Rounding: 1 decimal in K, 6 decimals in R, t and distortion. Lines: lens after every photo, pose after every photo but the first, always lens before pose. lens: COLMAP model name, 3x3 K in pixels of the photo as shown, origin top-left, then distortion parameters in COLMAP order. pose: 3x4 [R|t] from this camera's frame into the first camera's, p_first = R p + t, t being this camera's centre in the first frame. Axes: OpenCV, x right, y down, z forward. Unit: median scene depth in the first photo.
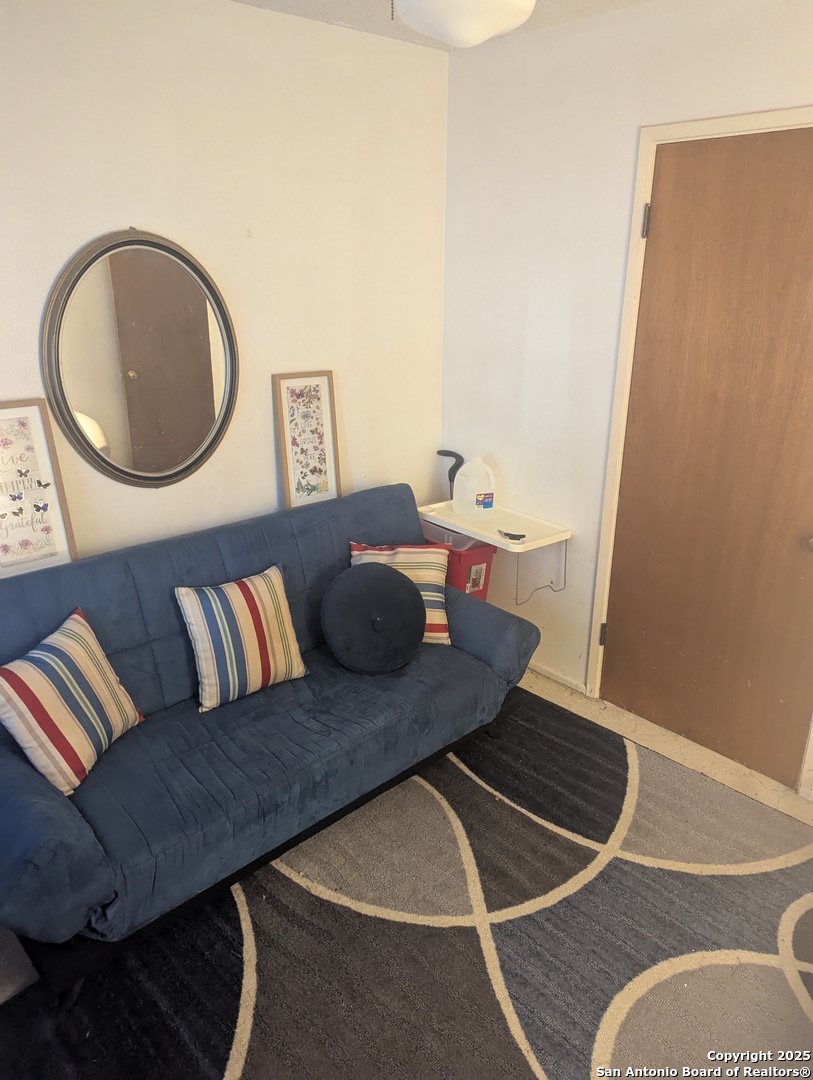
lens RADIAL K [[763.6, 0, 390.5], [0, 763.6, 537.4], [0, 0, 1]] dist [0.080768, -0.091447]
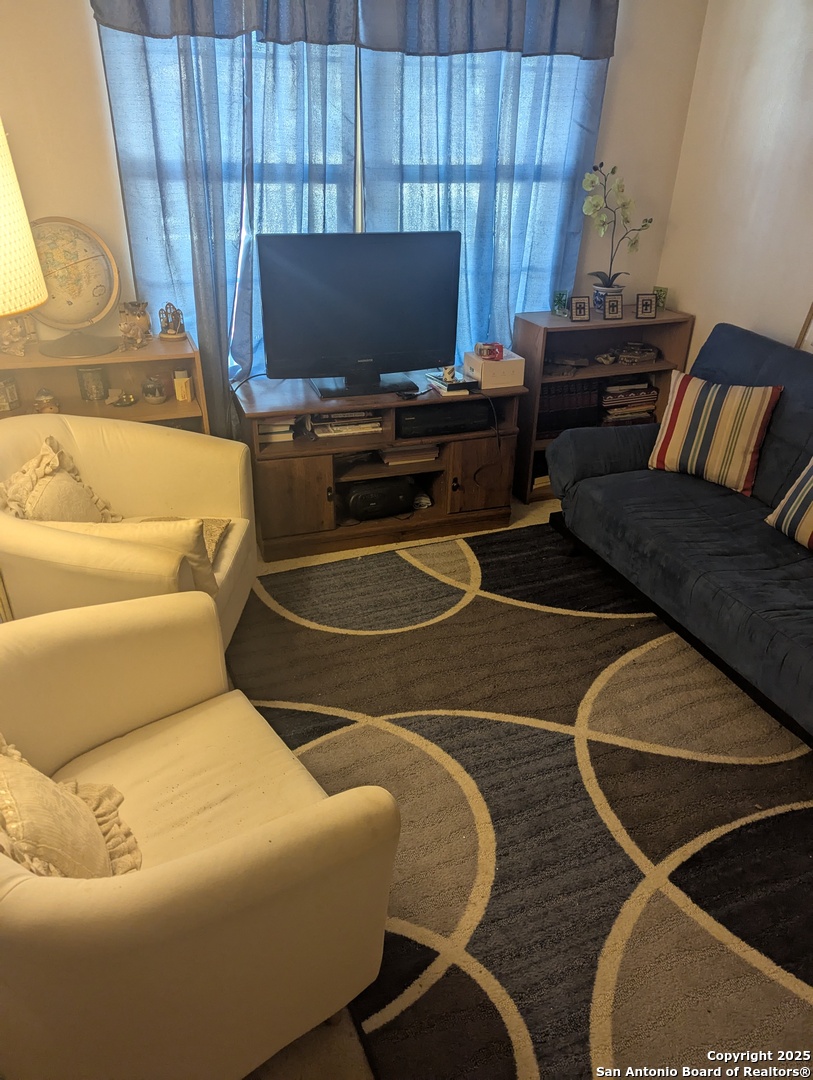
lens RADIAL K [[763.6, 0, 390.5], [0, 763.6, 537.4], [0, 0, 1]] dist [0.080768, -0.091447]
pose [[-0.394091, 0.453953, -0.799137, 0.967346], [-0.297504, 0.759681, 0.578253, -0.258090], [0.869588, 0.465631, -0.164330, 0.829572]]
